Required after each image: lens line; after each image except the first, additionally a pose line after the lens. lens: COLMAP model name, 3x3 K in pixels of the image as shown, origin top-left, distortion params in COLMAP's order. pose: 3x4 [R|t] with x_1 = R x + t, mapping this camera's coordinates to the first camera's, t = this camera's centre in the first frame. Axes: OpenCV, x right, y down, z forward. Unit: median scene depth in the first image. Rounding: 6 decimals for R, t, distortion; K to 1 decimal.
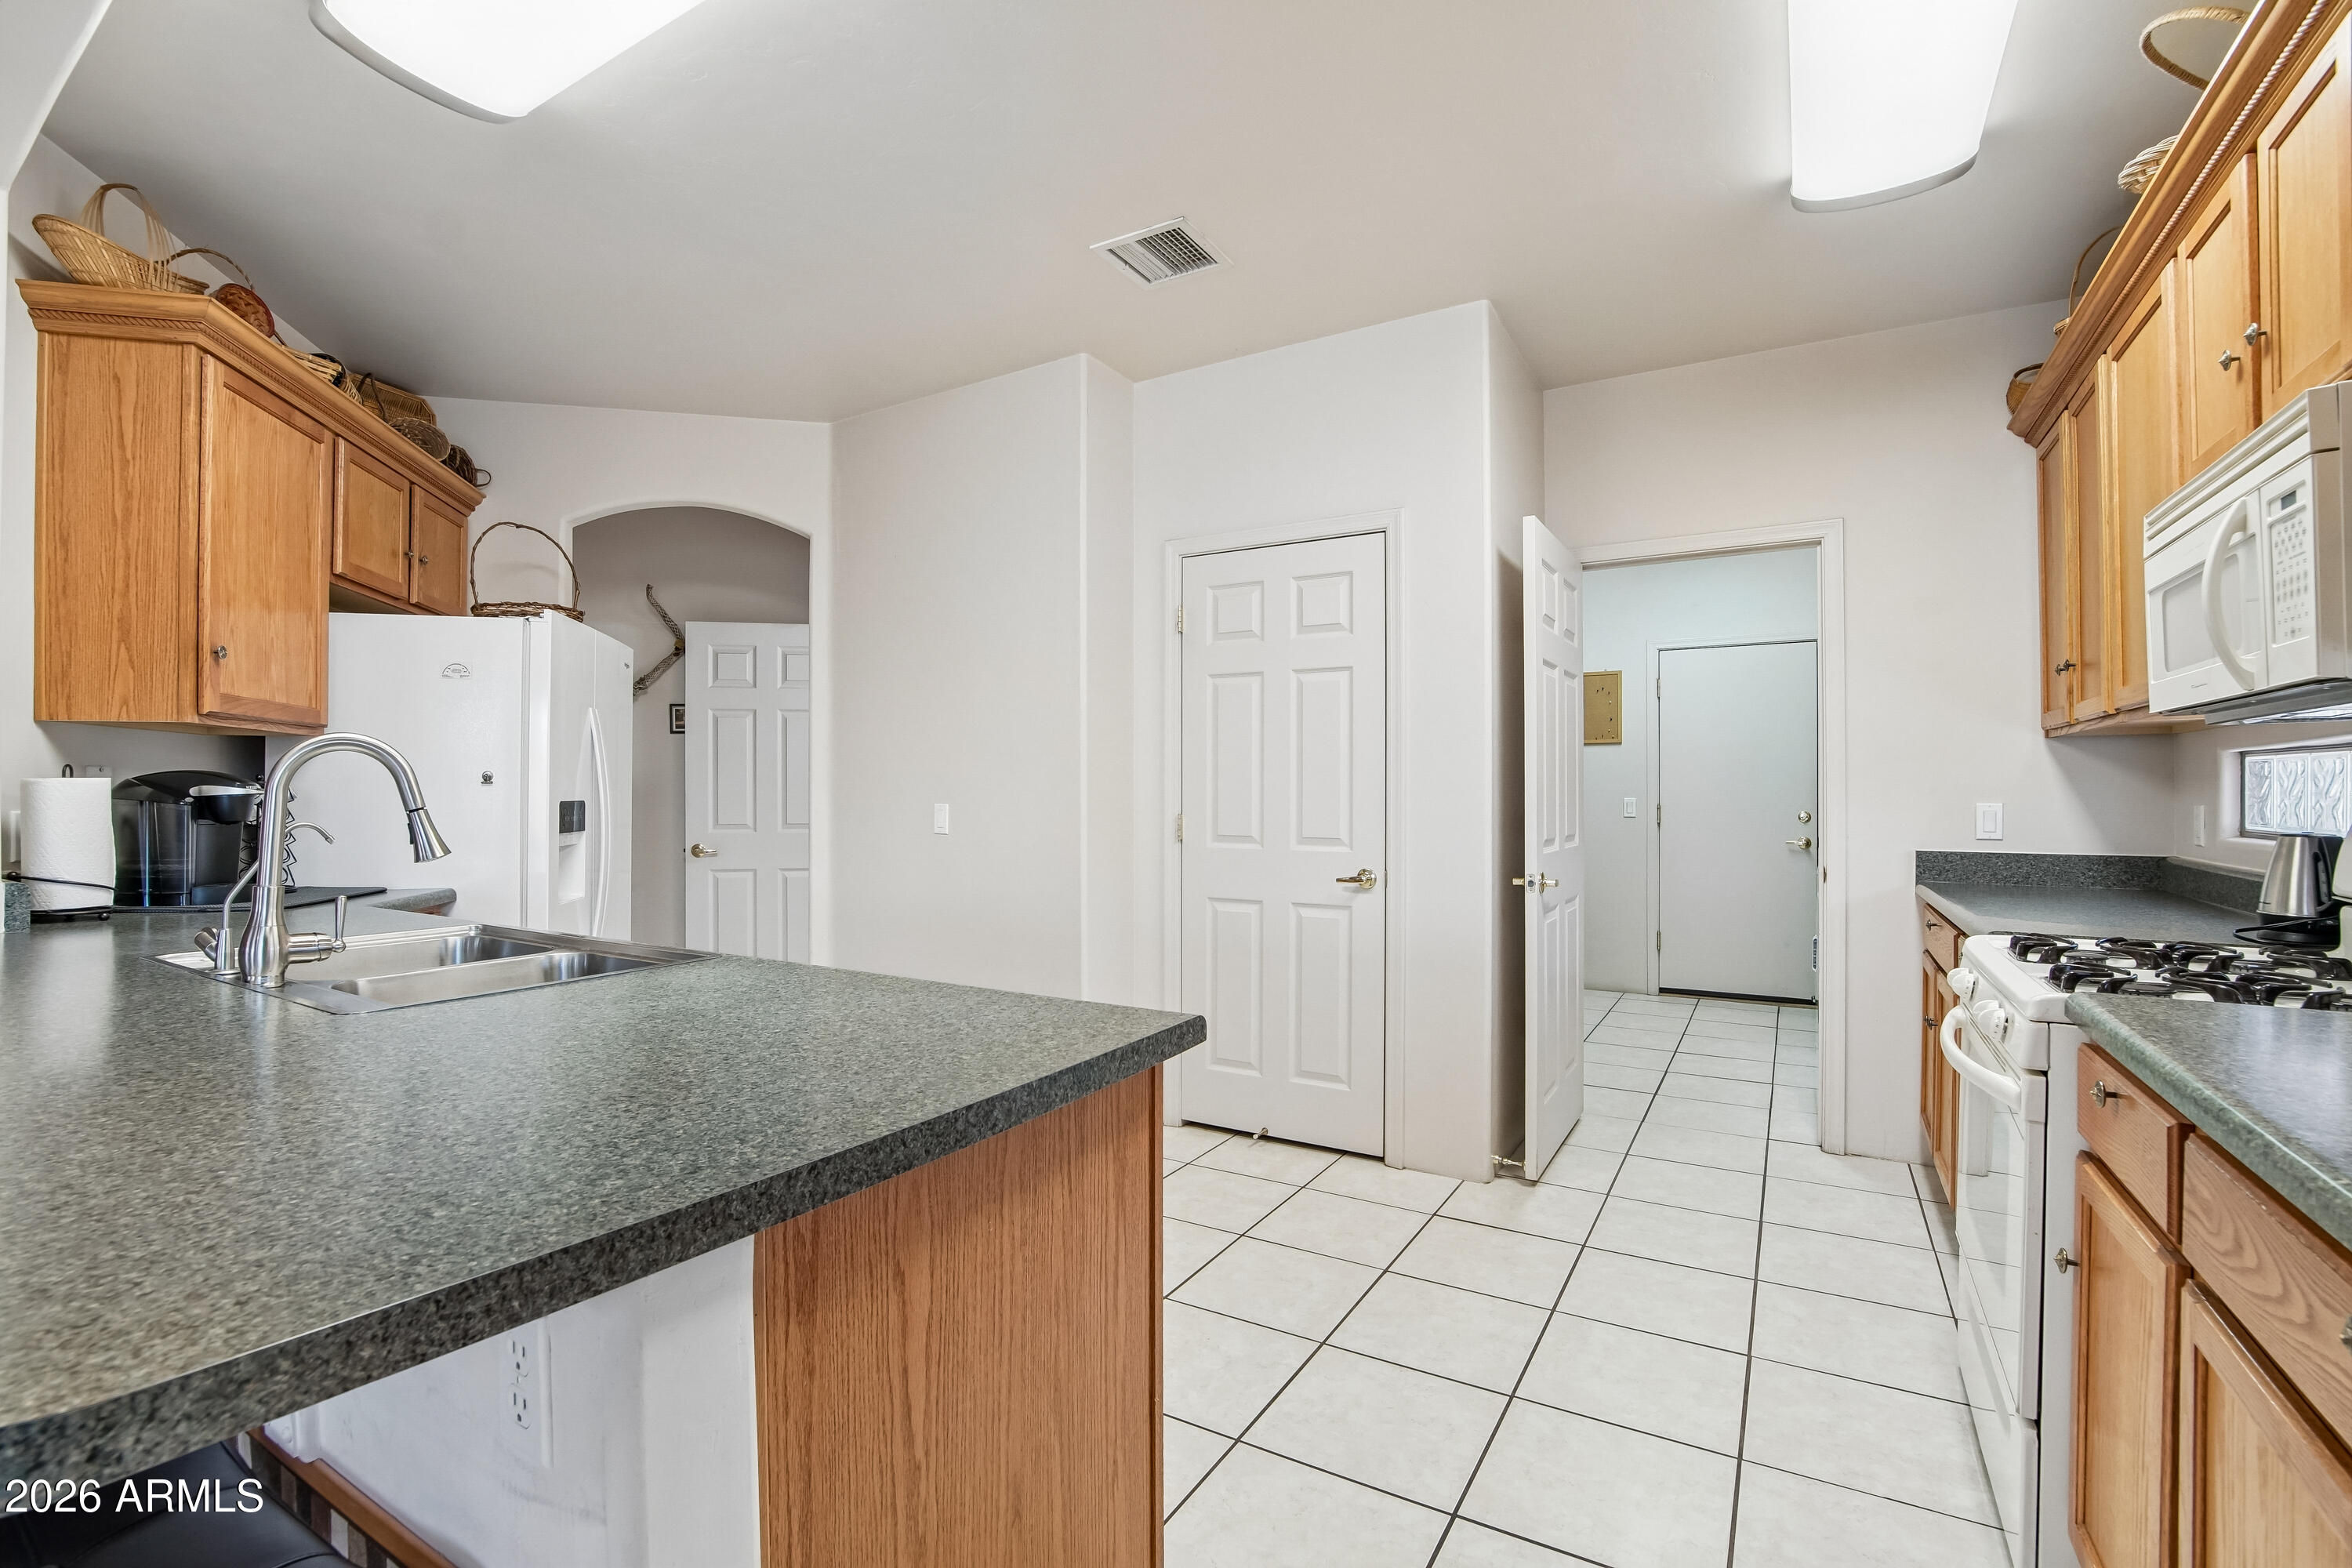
lens RADIAL K [[1041.0, 0, 1170.6], [0, 1041.0, 791.8], [0, 0, 1]] dist [-0.025709, 0.000076]
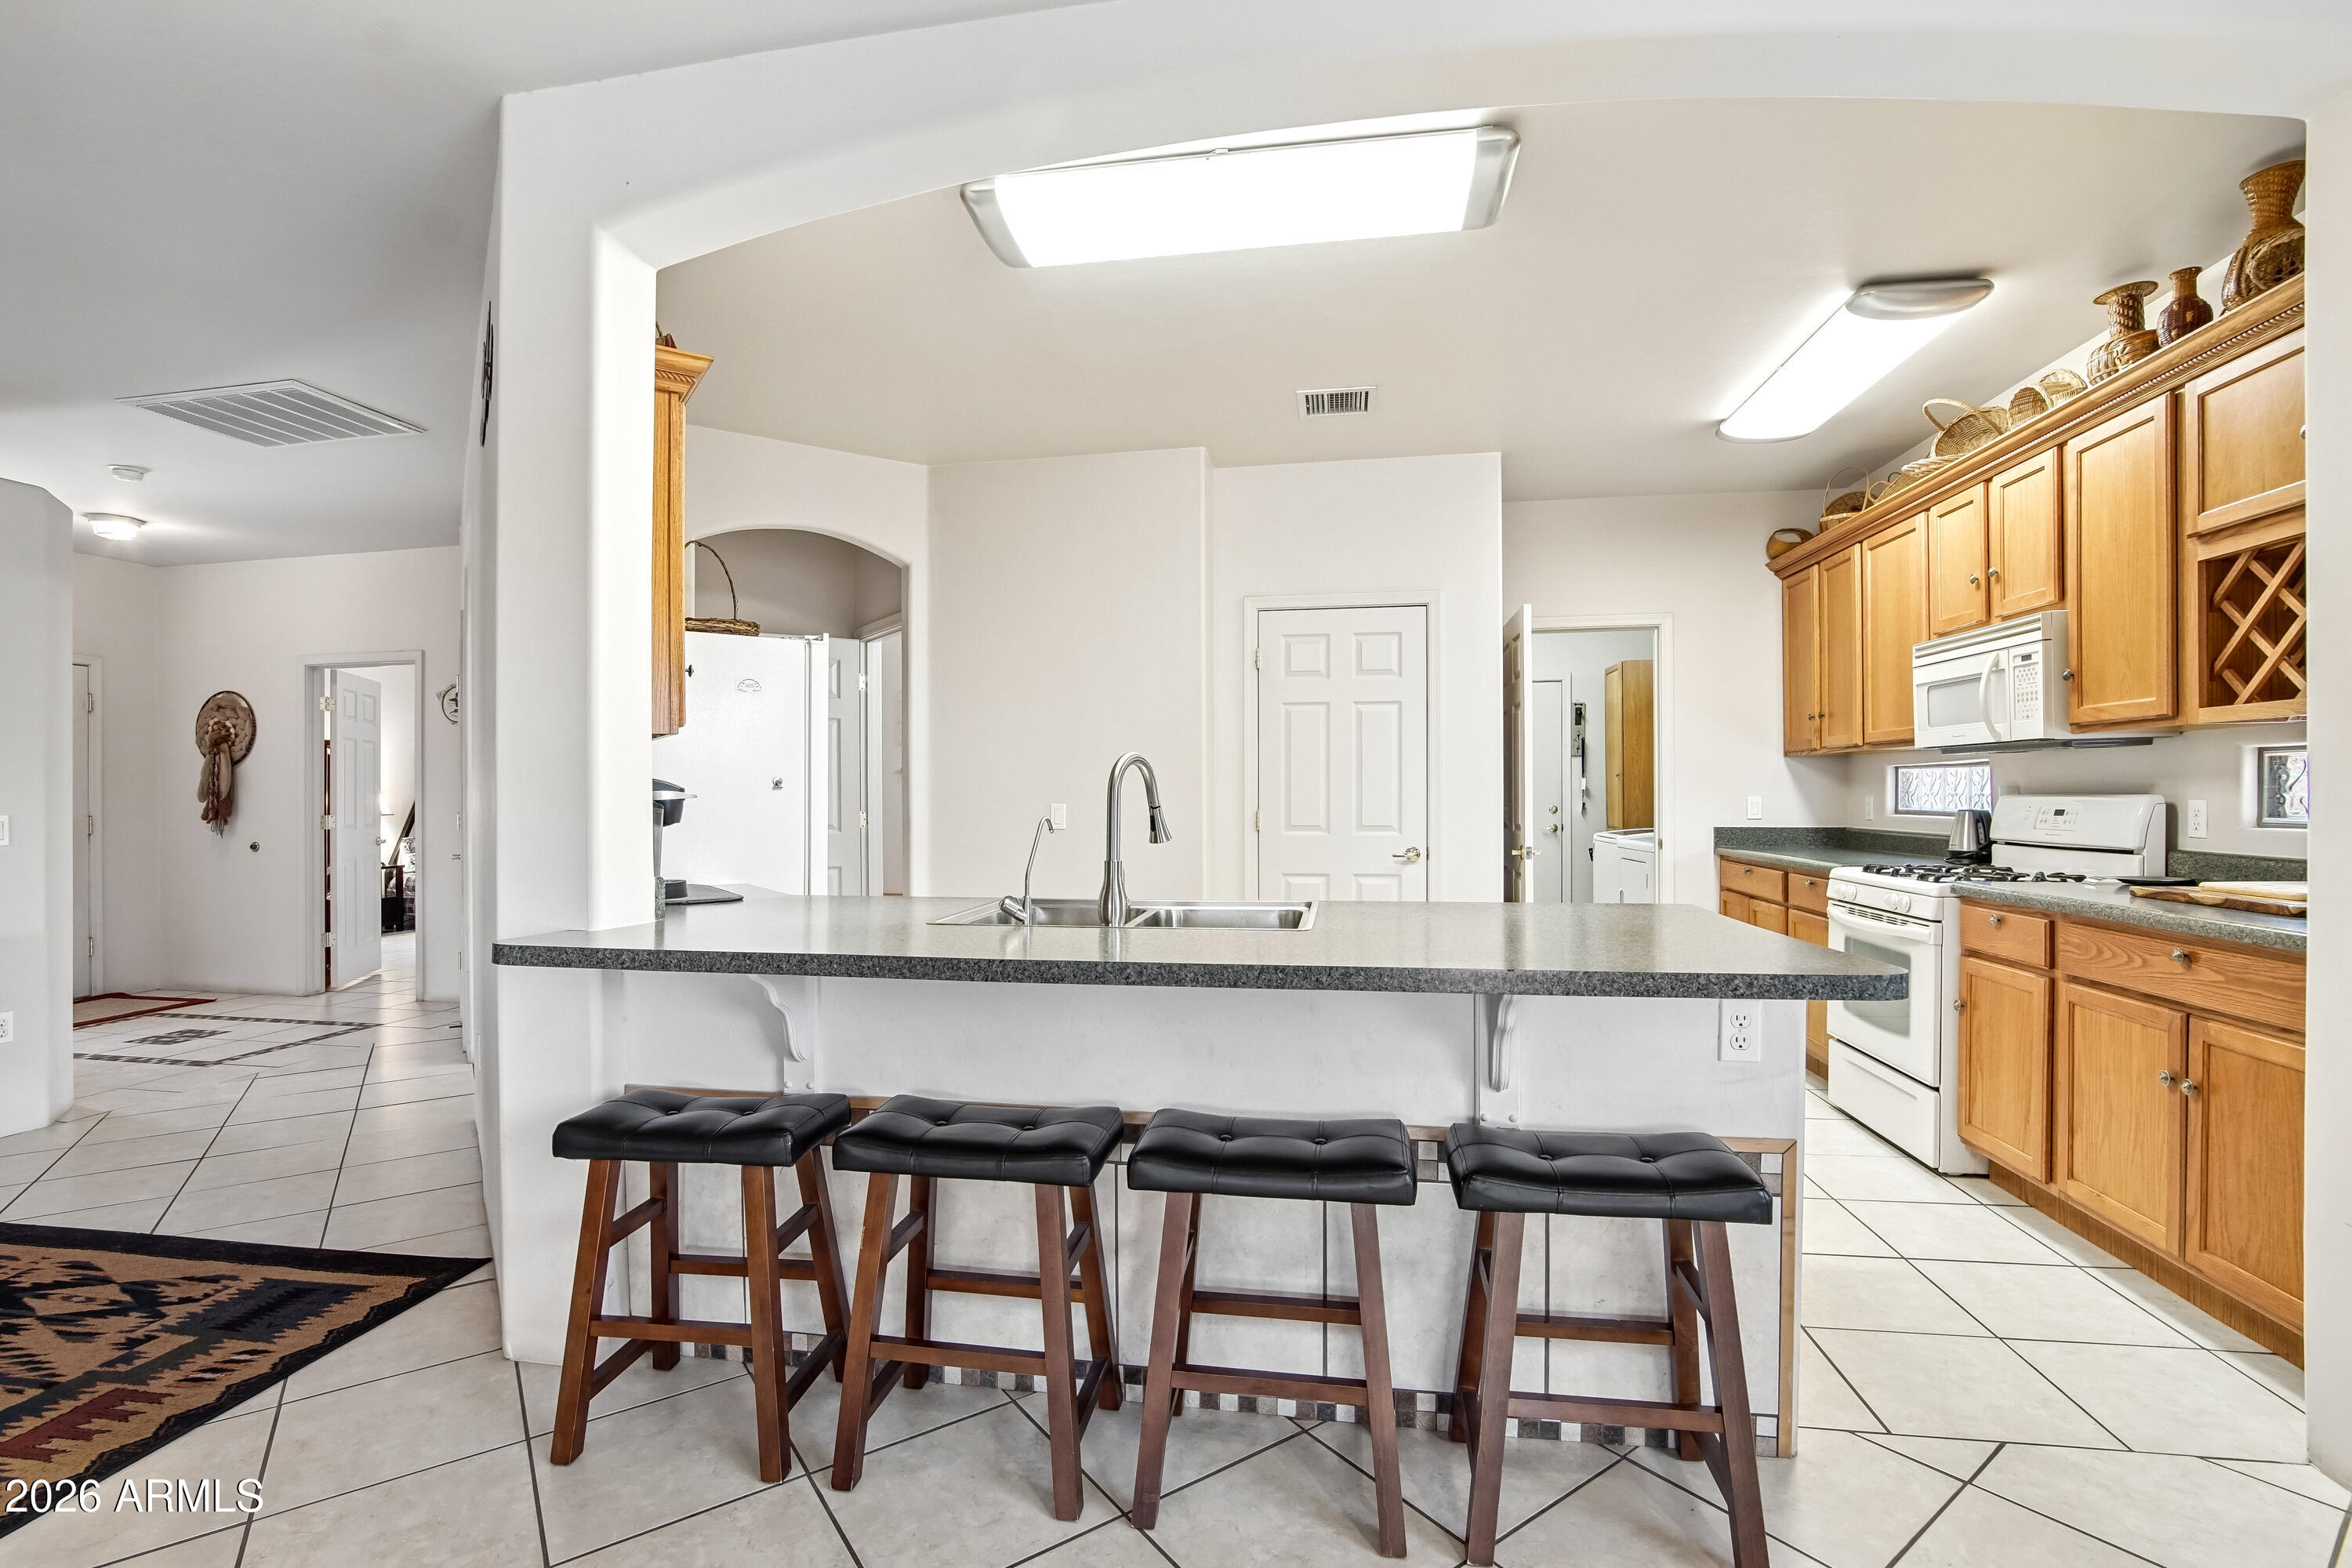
lens RADIAL K [[1041.0, 0, 1170.6], [0, 1041.0, 791.8], [0, 0, 1]] dist [-0.025709, 0.000076]
pose [[0.931356, -0.005615, 0.364068, -0.680681], [0.006618, 0.999977, -0.001506, 0.000045], [-0.364051, 0.003812, 0.931371, -0.194085]]
